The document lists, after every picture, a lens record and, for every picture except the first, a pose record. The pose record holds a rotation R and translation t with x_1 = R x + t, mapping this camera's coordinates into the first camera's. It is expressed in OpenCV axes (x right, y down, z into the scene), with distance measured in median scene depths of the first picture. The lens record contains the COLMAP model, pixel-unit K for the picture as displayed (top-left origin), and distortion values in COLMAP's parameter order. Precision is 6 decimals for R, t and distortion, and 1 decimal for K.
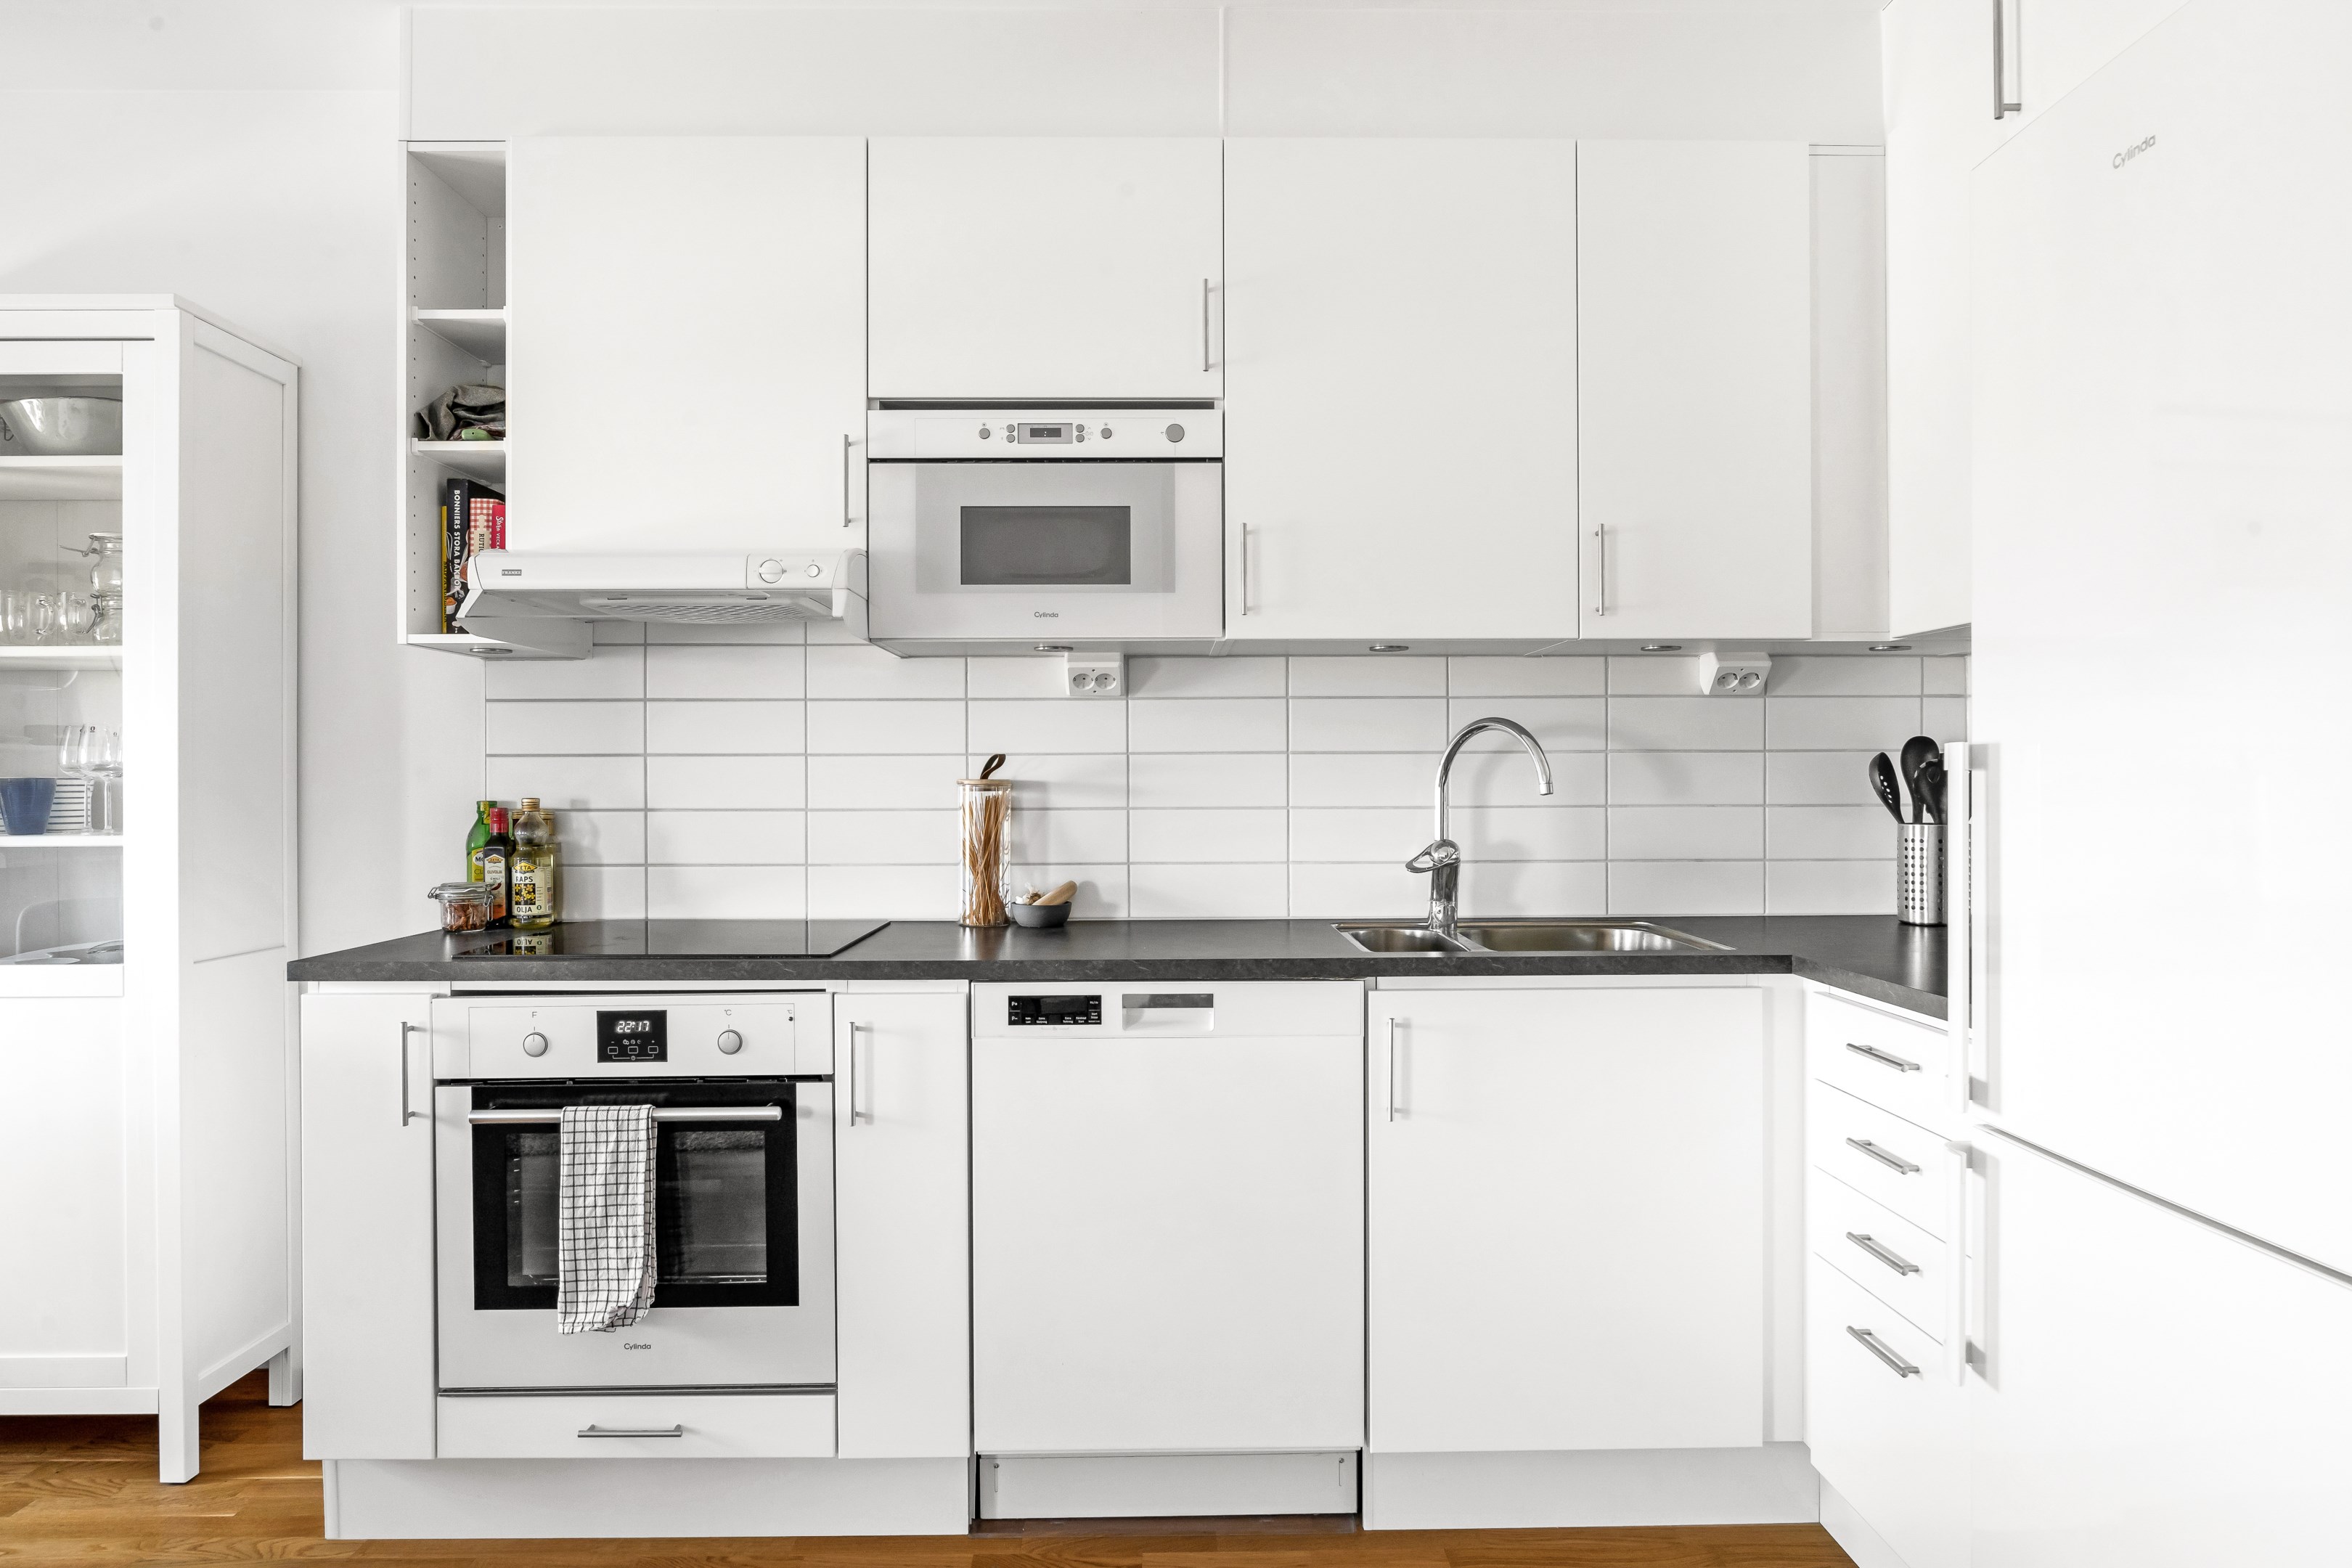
lens RADIAL K [[1507.7, 0, 1179.6], [0, 1507.7, 786.0], [0, 0, 1]] dist [-0.007646, 0.000587]
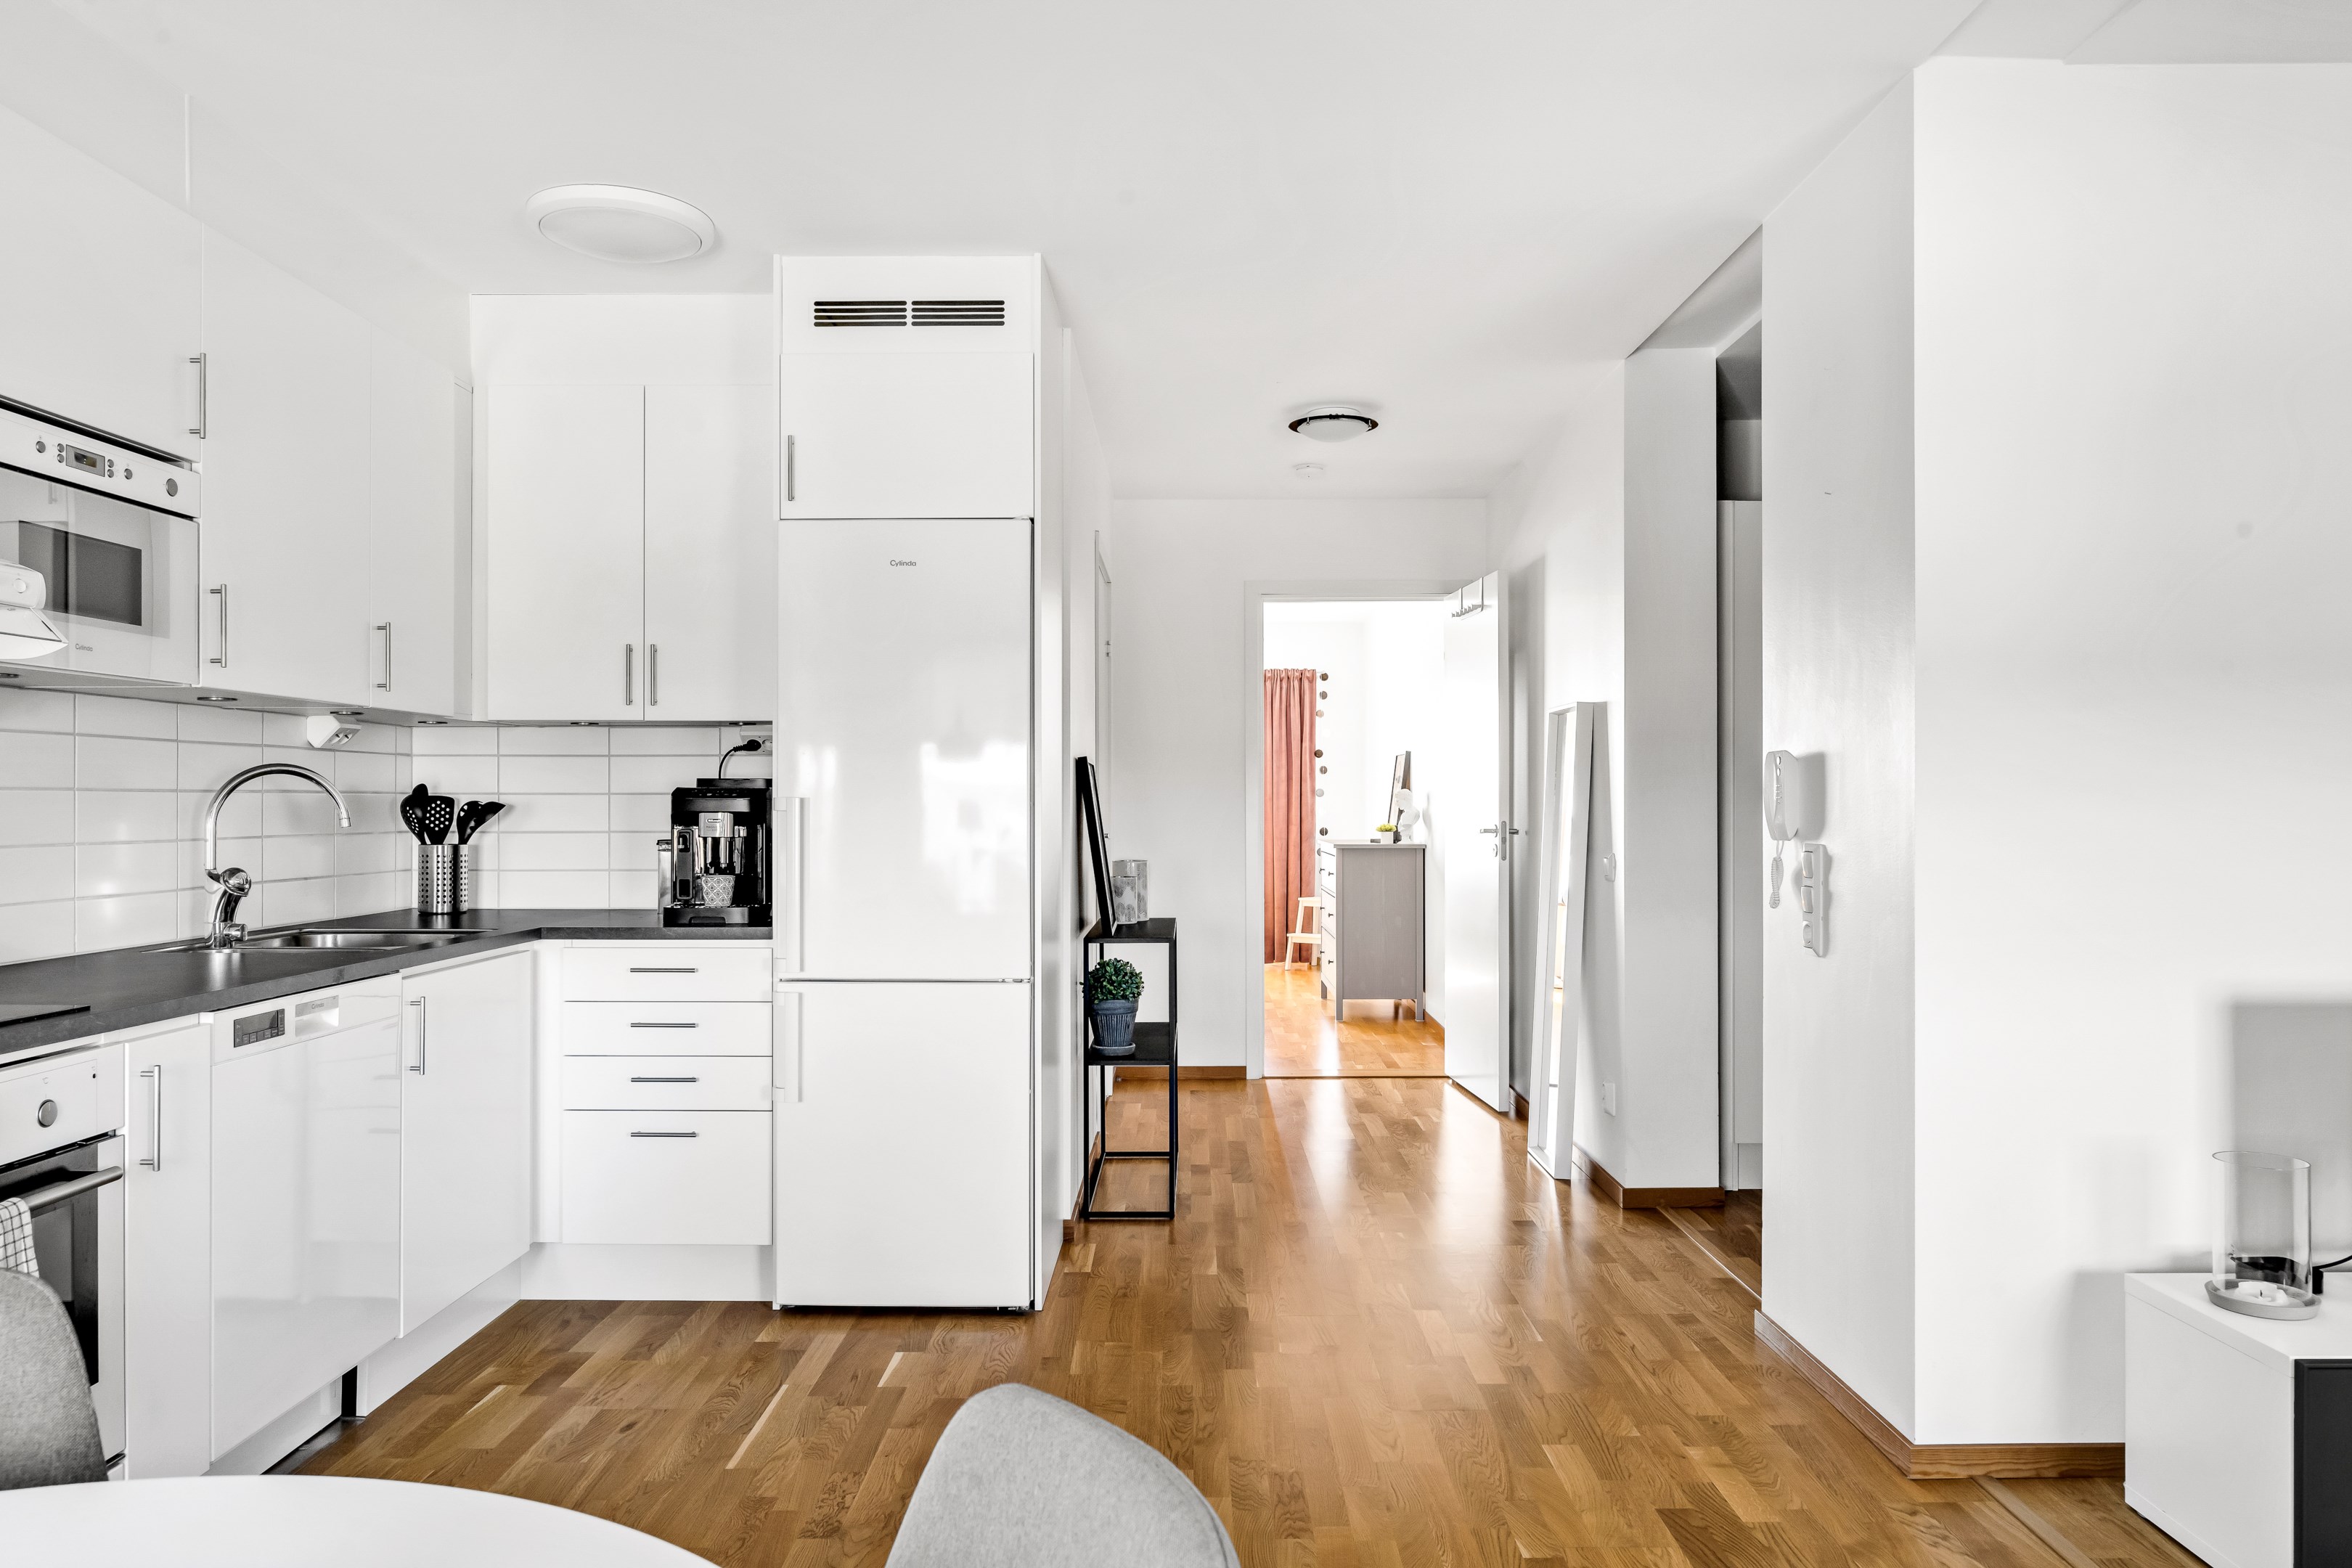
lens RADIAL K [[1568.4, 0, 1179.6], [0, 1568.4, 806.5], [0, 0, 1]] dist [0.001016, 0.000858]
pose [[0.021420, 0.000467, 0.999770, -1.083989], [0.005879, 0.999983, -0.000593, -0.006764], [-0.999753, 0.005891, 0.021417, 0.275484]]
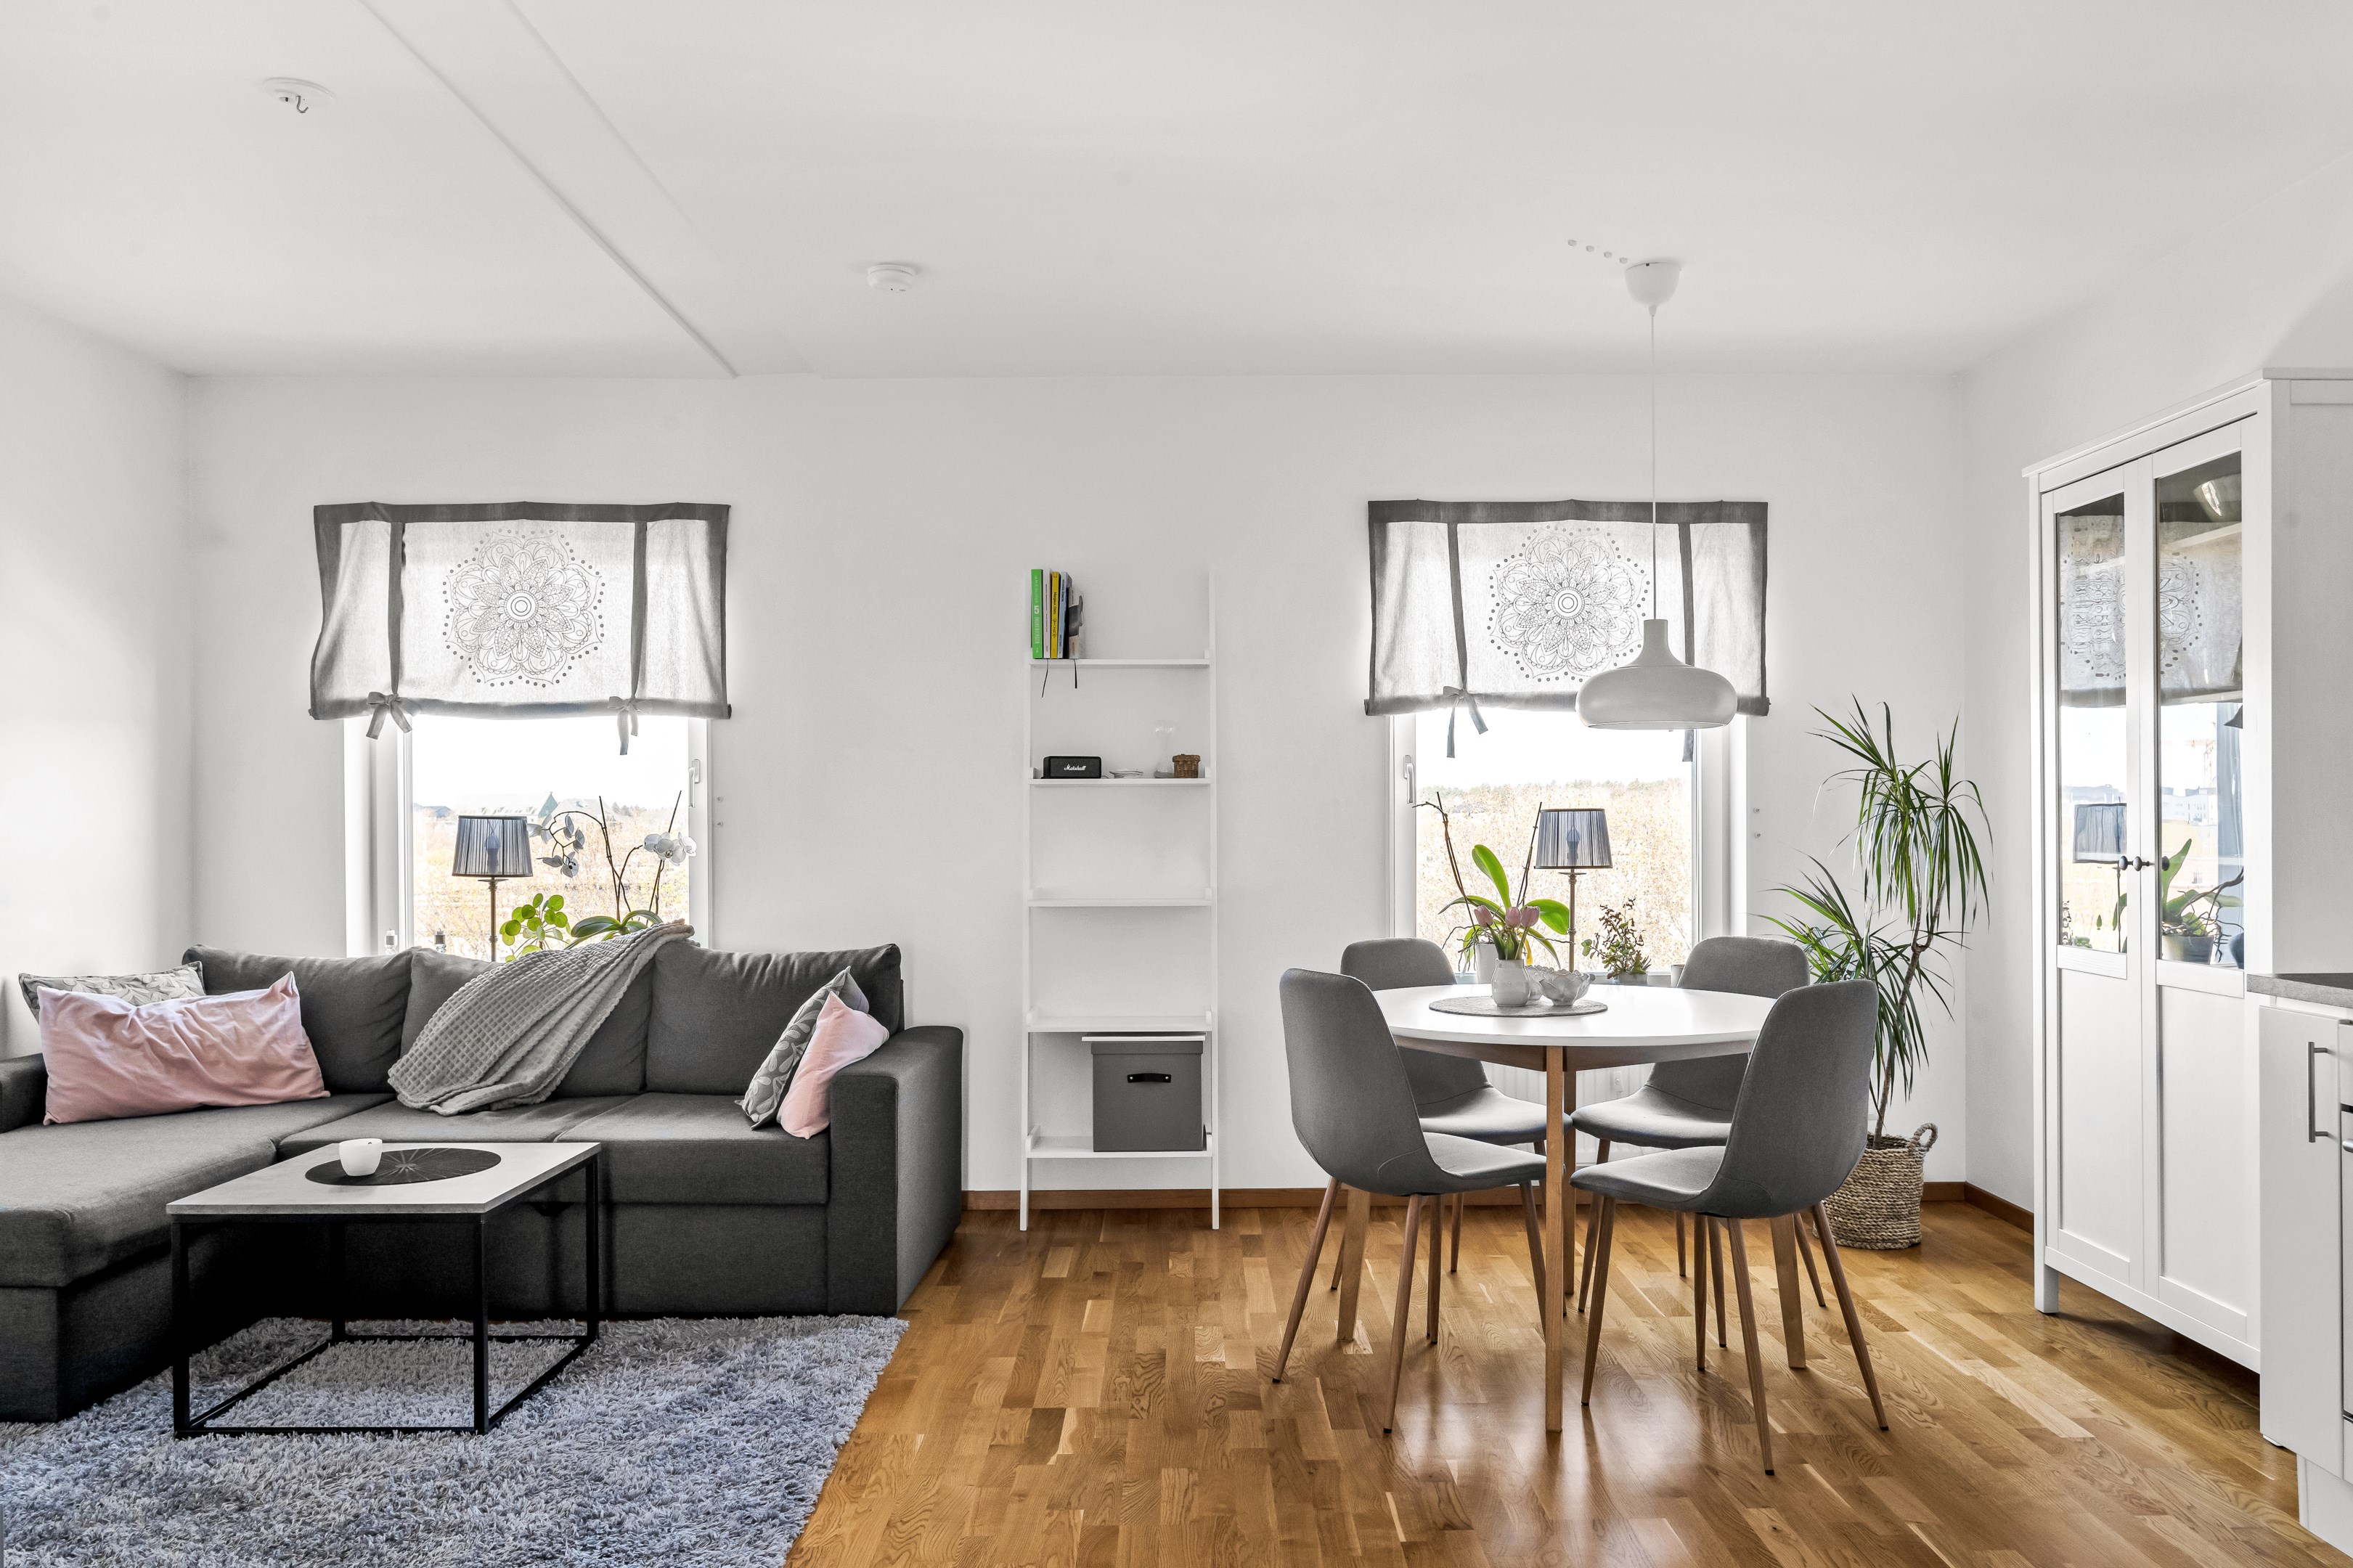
lens RADIAL K [[1718.4, 0, 1180.4], [0, 1718.4, 819.0], [0, 0, 1]] dist [-0.004602, -0.001749]
pose [[-0.012207, 0.004324, -0.999916, 0.583774], [0.010534, 0.999936, 0.004195, -0.007887], [0.999870, -0.010482, -0.012252, 0.209758]]
